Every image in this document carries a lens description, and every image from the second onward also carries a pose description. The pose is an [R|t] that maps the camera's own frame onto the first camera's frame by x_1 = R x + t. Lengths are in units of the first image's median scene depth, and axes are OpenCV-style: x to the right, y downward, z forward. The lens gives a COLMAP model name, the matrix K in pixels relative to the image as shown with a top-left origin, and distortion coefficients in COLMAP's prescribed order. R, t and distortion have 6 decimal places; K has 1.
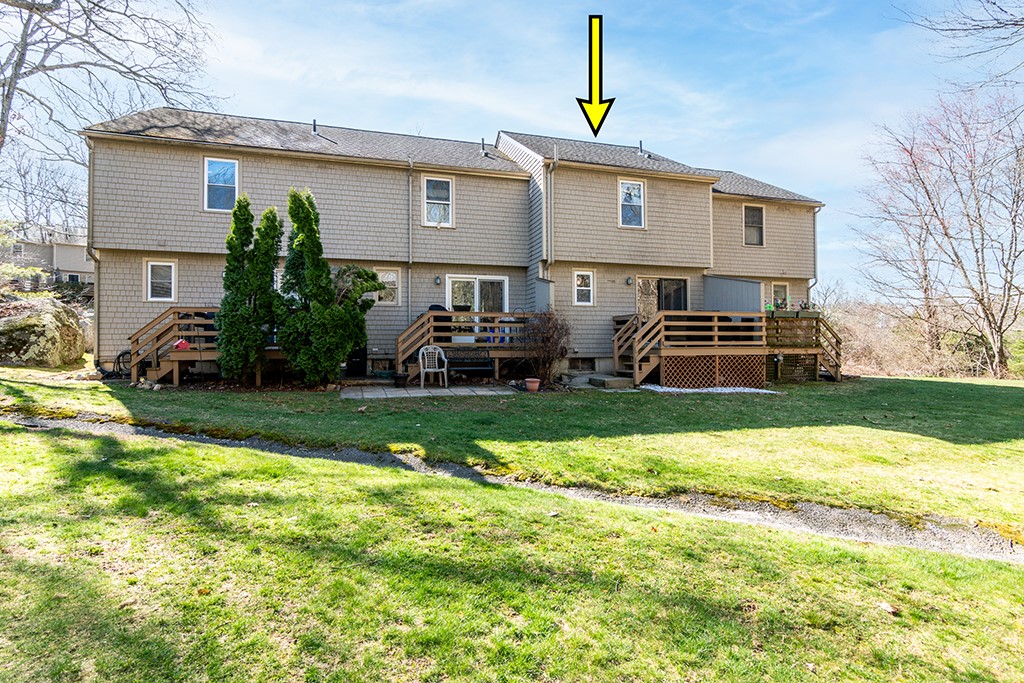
lens RADIAL K [[499.5, 0, 511.6], [0, 499.5, 344.3], [0, 0, 1]] dist [-0.002645, 0.000849]
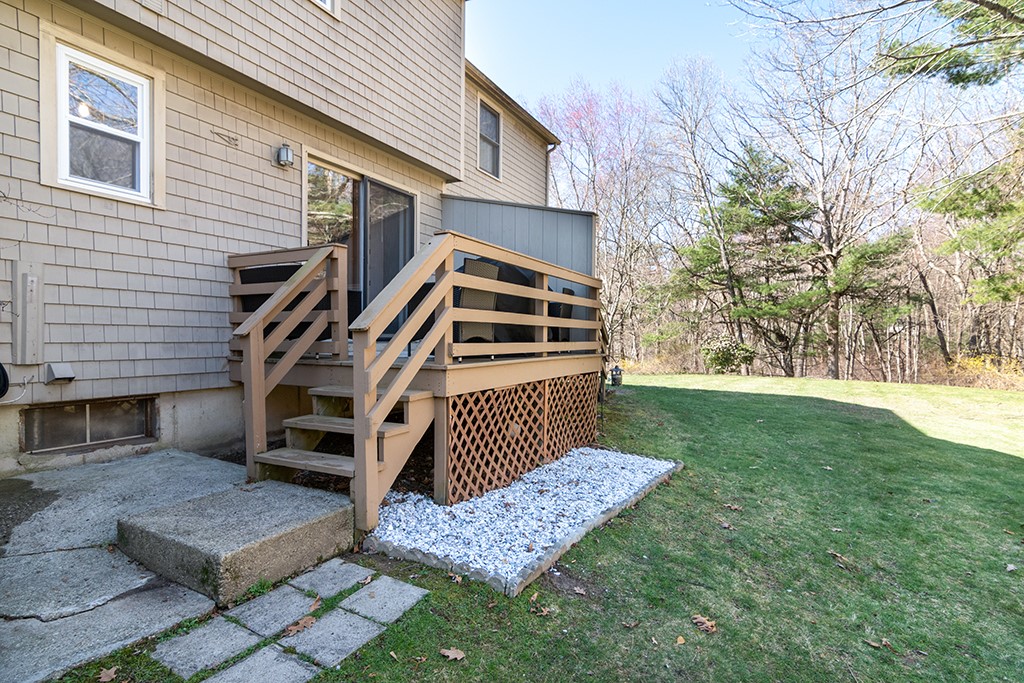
lens RADIAL K [[499.5, 0, 514.1], [0, 499.5, 344.0], [0, 0, 1]] dist [-0.002645, 0.000849]
pose [[0.704126, 0.002970, 0.710069, 0.115279], [-0.016497, 0.999790, 0.012177, -0.008611], [-0.709883, -0.020288, 0.704027, 0.698413]]
